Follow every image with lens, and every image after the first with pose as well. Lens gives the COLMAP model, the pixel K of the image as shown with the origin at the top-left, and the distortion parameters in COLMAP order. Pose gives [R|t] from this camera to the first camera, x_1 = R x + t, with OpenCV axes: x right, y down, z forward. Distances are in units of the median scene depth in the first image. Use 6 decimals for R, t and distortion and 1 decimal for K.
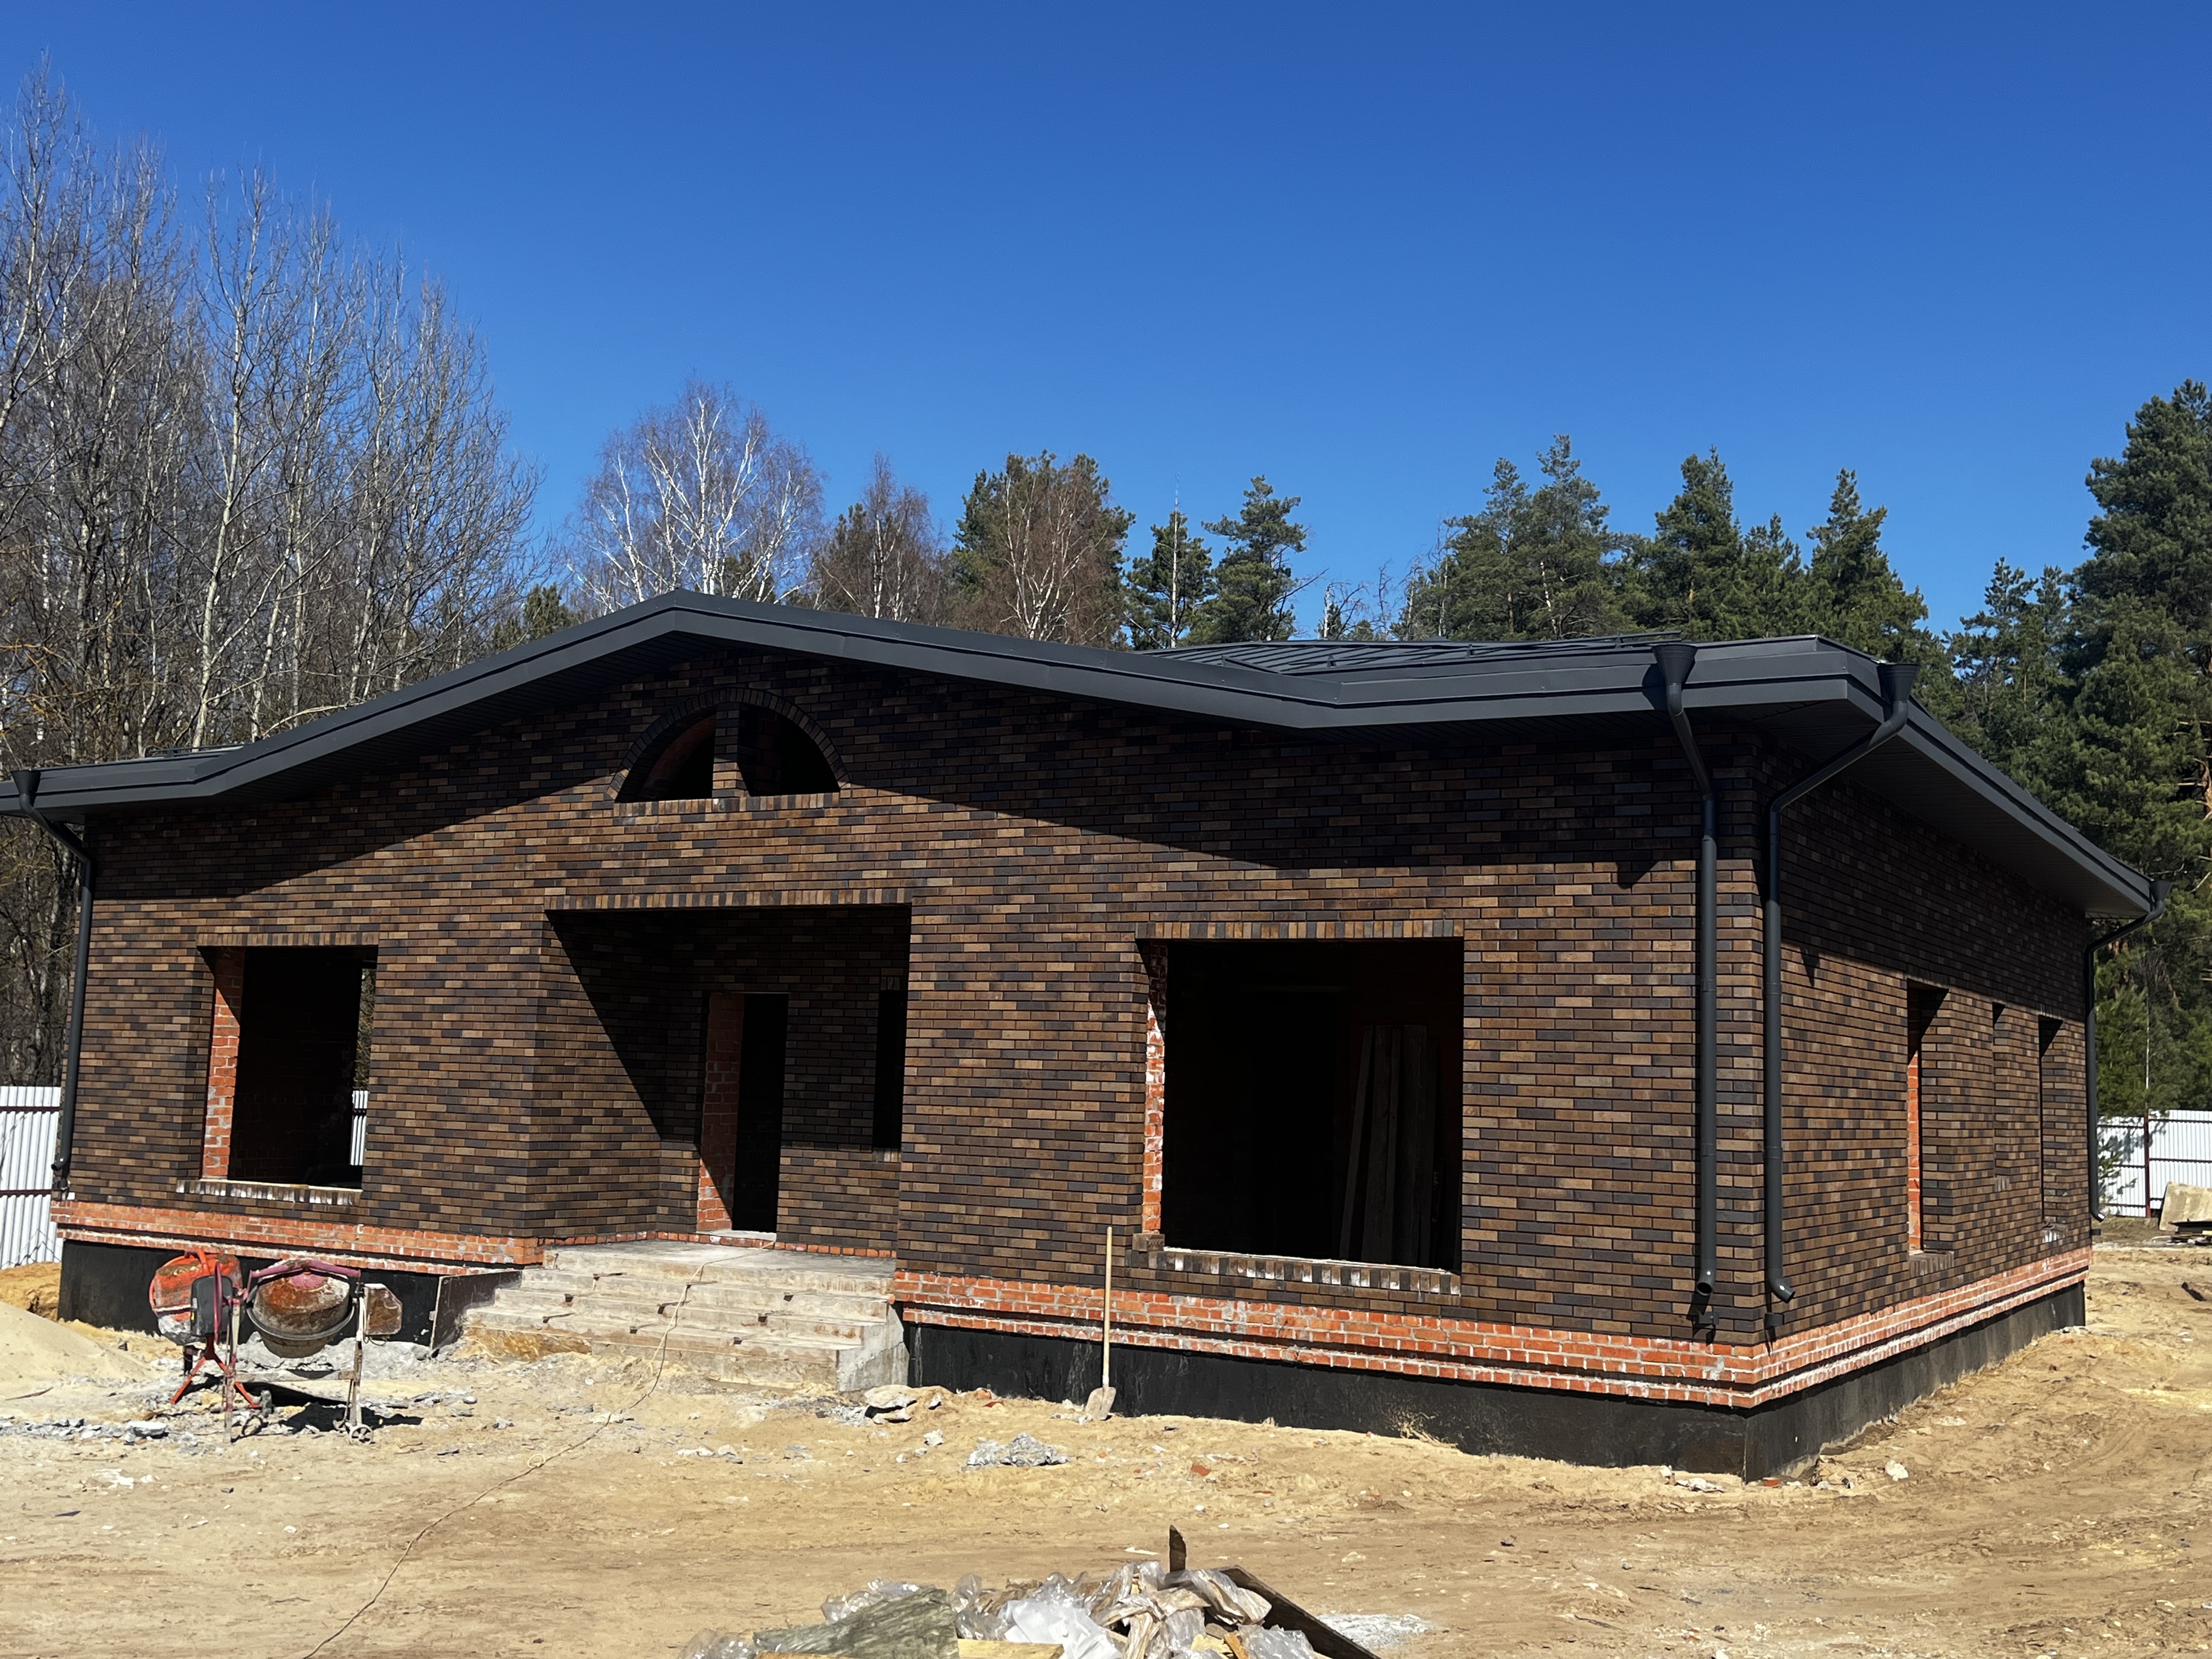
lens RADIAL K [[2239.9, 0, 1109.5], [0, 2239.9, 828.1], [0, 0, 1]] dist [0.034547, 0.000000]
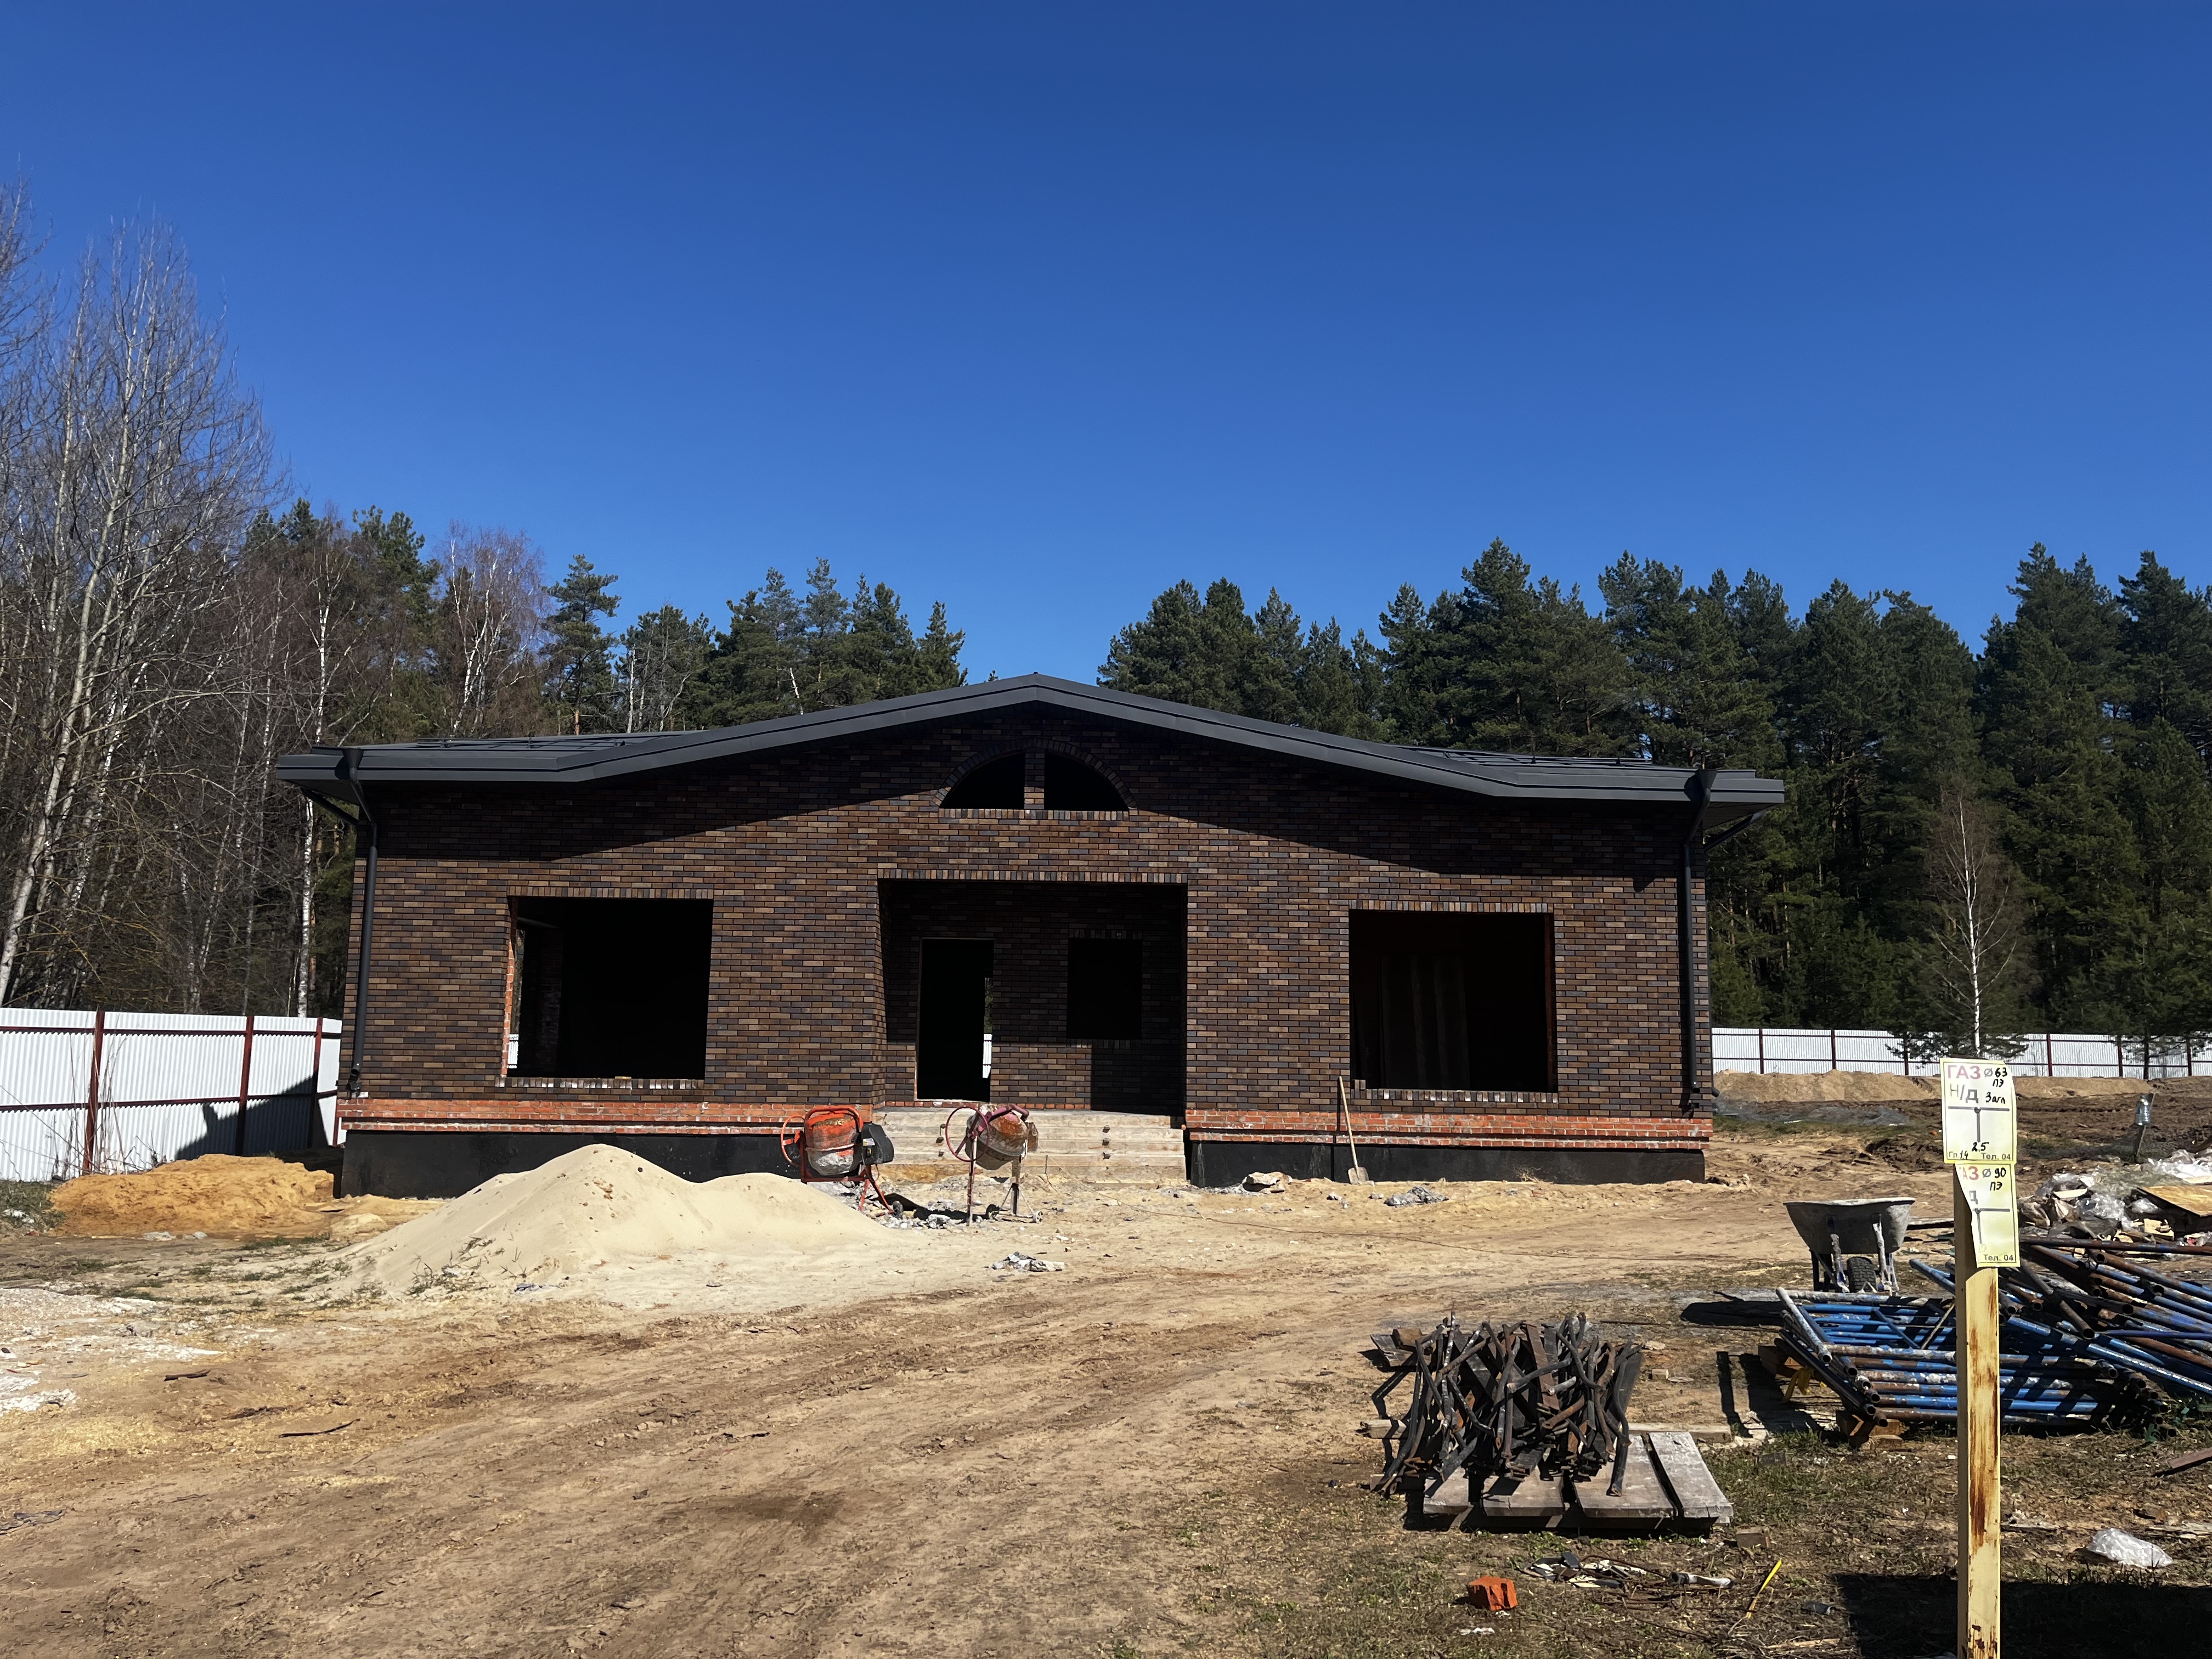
lens RADIAL K [[1691.4, 0, 1107.7], [0, 1691.4, 810.5], [0, 0, 1]] dist [0.057300, -0.072363]
pose [[0.848563, 0.056053, 0.526118, -0.748226], [-0.048446, 0.998427, -0.028235, 0.017238], [-0.526873, -0.001529, 0.849943, -0.011764]]
